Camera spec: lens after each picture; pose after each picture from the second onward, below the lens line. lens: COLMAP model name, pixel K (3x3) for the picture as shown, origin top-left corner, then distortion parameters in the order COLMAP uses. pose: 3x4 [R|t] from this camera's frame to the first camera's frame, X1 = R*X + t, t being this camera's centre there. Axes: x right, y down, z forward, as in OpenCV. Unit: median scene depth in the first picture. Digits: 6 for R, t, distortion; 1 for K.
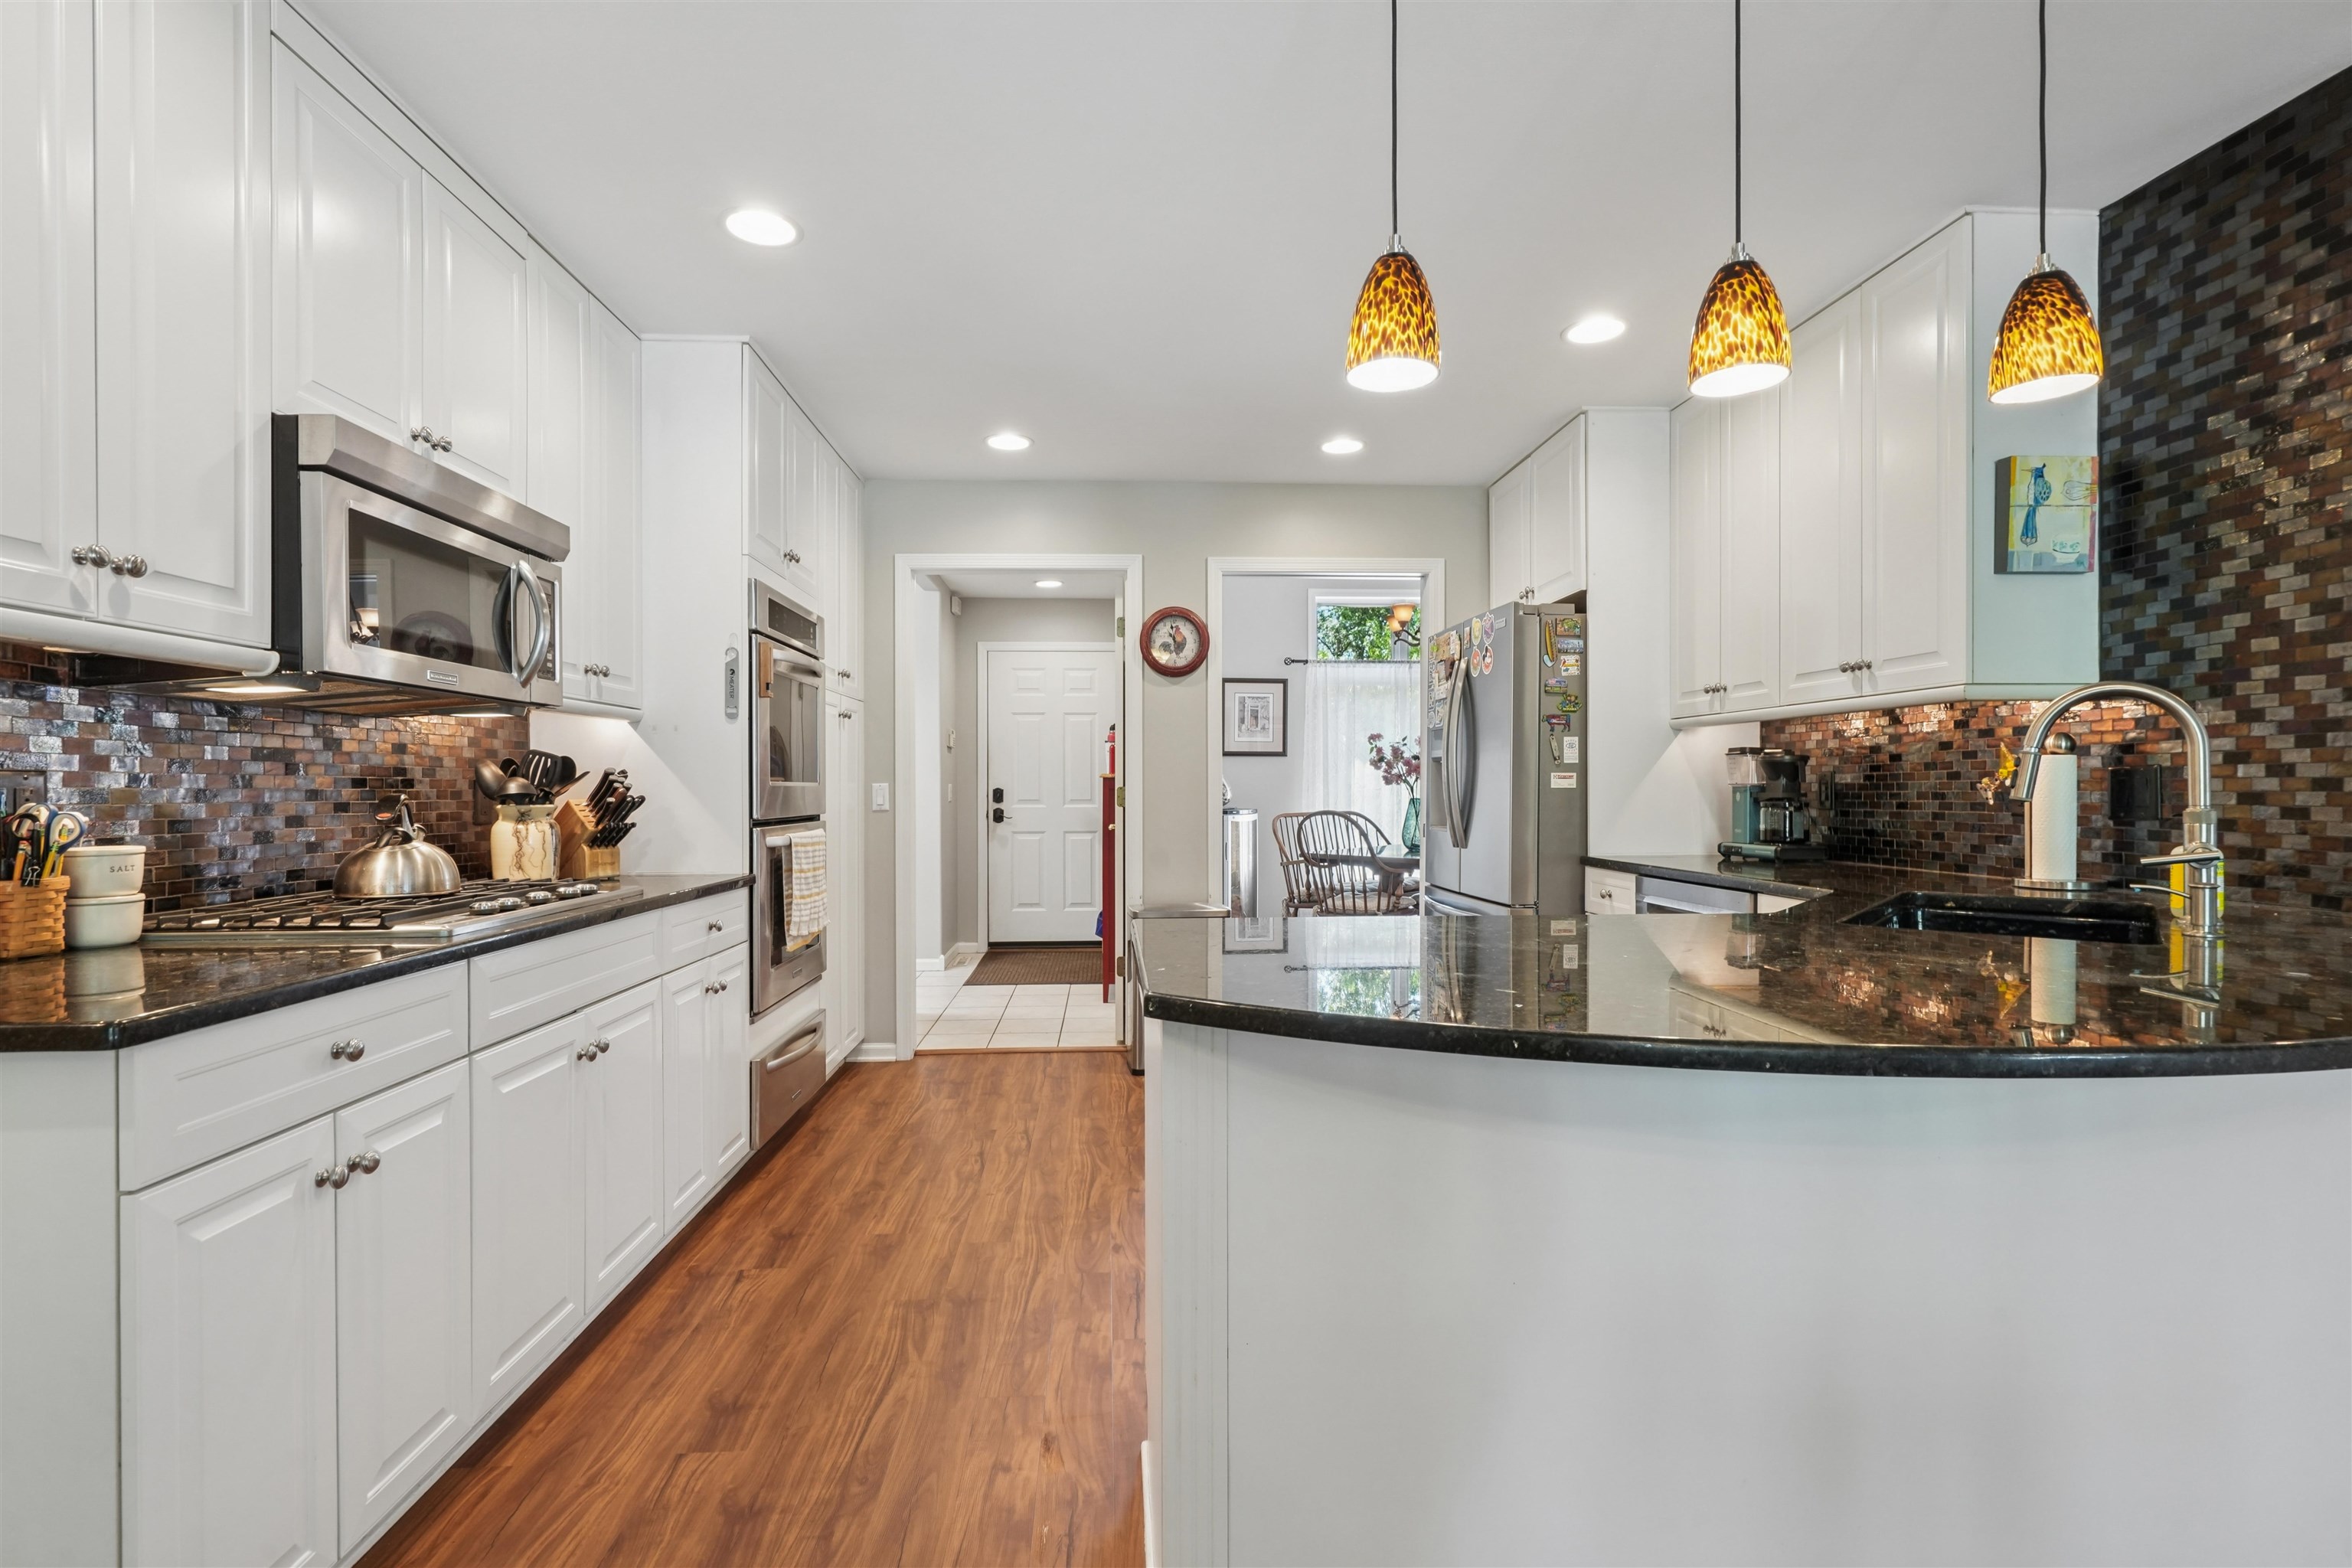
lens RADIAL K [[1077.6, 0, 1168.7], [0, 1077.6, 792.5], [0, 0, 1]] dist [0.000652, 0.000297]
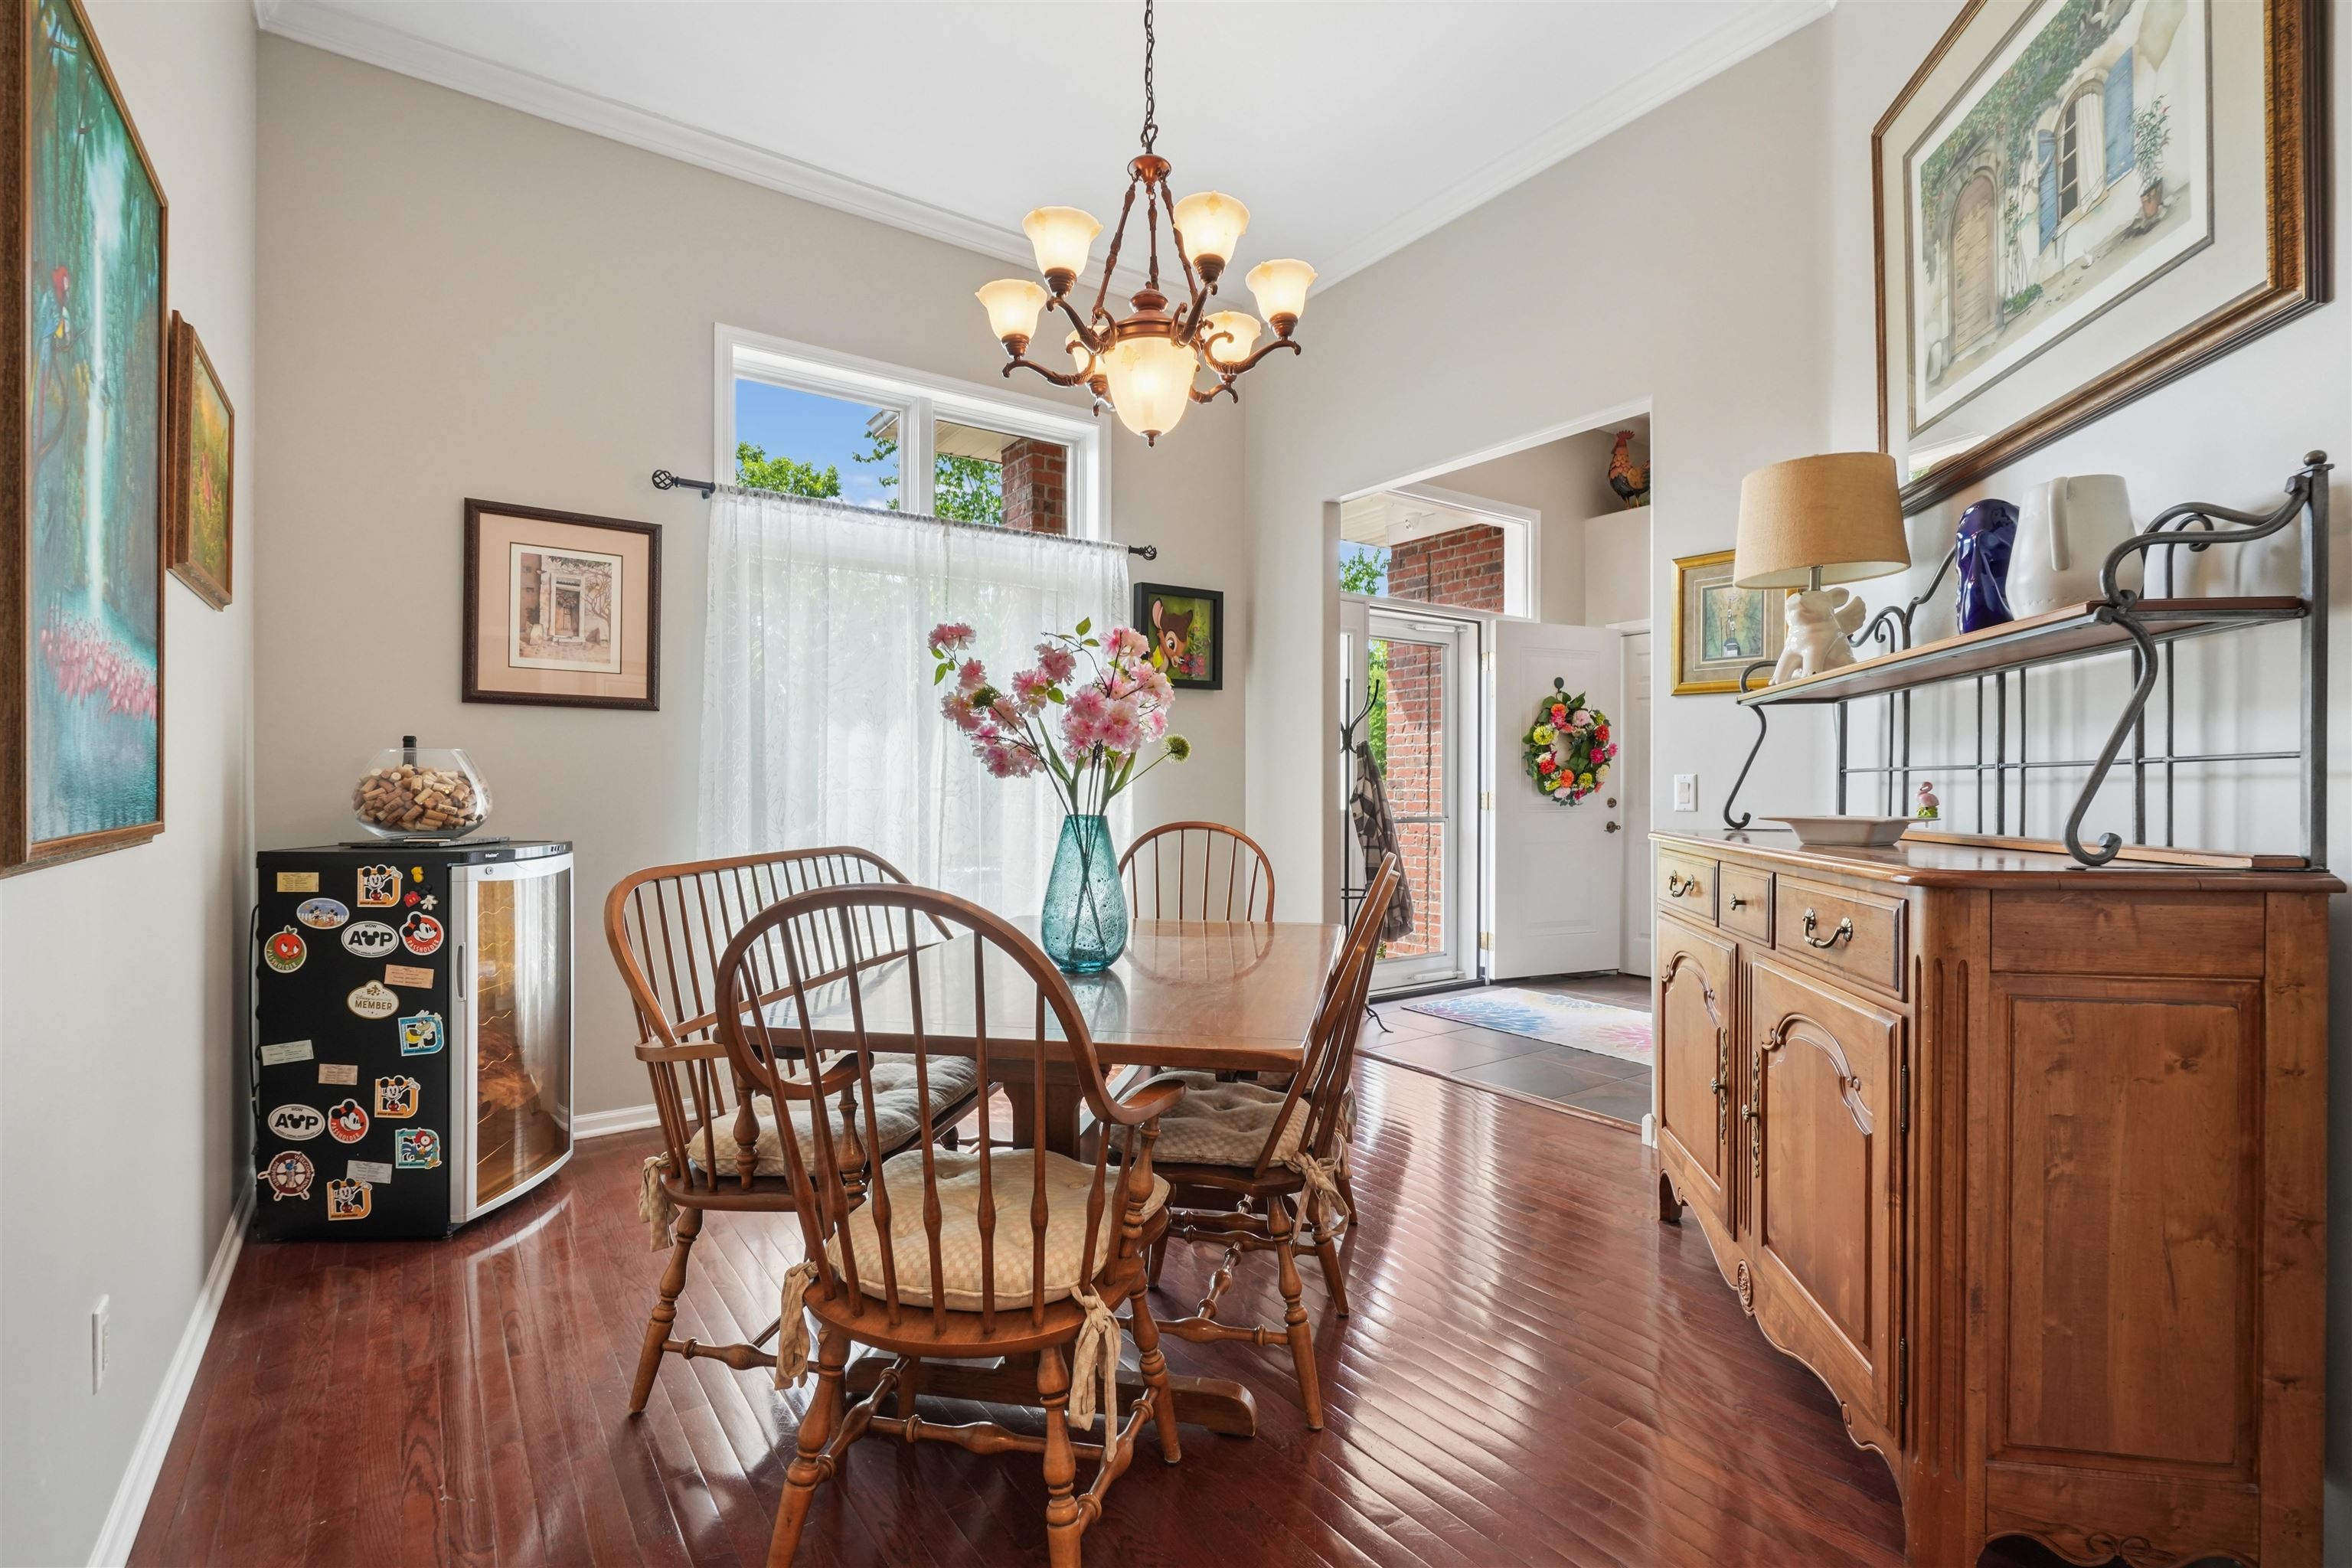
lens RADIAL K [[1077.6, 0, 1181.4], [0, 1077.6, 787.6], [0, 0, 1]] dist [0.000652, 0.000297]
pose [[0.843715, 0.001396, 0.536789, 0.060483], [0.000583, 0.999994, -0.003518, -0.002309], [-0.536790, 0.003281, 0.843709, 0.575034]]
